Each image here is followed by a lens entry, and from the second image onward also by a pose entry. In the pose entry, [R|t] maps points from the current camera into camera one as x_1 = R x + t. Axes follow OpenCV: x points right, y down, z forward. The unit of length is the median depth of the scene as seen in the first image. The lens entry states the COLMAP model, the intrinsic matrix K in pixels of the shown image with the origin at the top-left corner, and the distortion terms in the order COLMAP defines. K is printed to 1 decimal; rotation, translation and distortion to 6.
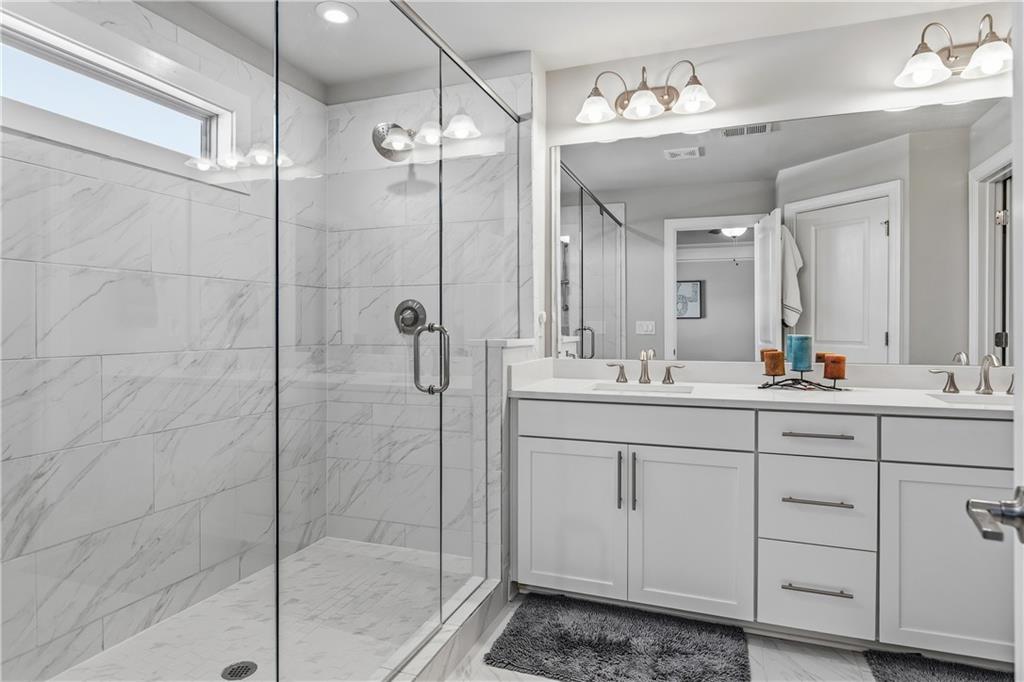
lens RADIAL K [[581.8, 0, 512.9], [0, 581.8, 328.6], [0, 0, 1]] dist [-0.003160, -0.001040]
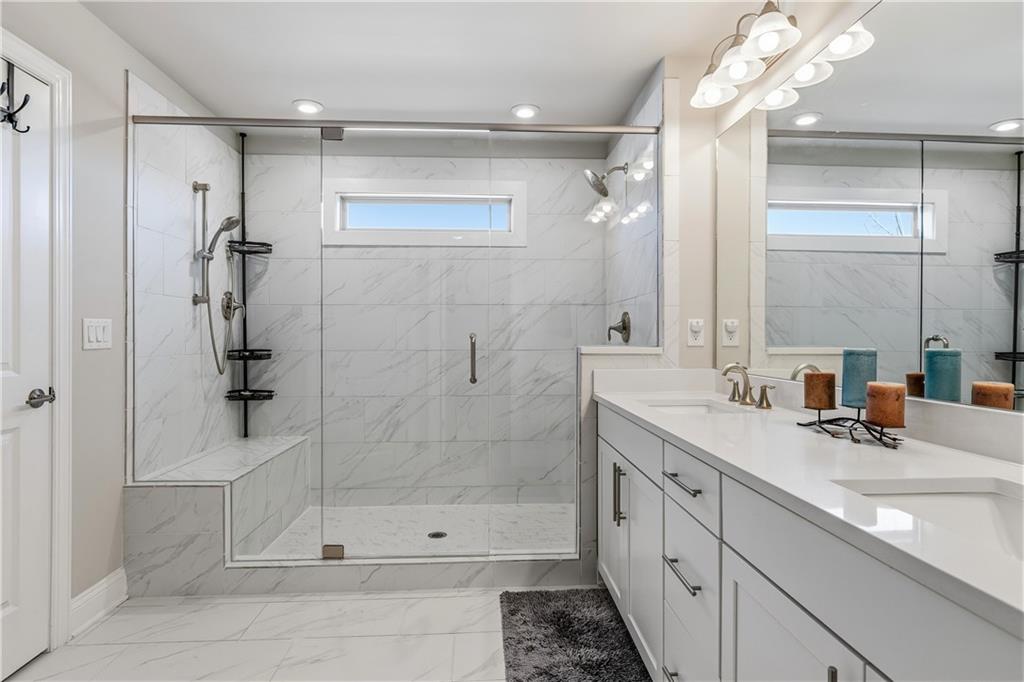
lens RADIAL K [[553.0, 0, 512.0], [0, 553.0, 341.0], [0, 0, 1]] dist [-0.001670, -0.000067]
pose [[0.398703, 0.007938, -0.917046, 0.950971], [-0.003875, 0.999968, 0.006971, 0.000266], [0.917072, 0.000774, 0.398721, 0.463883]]
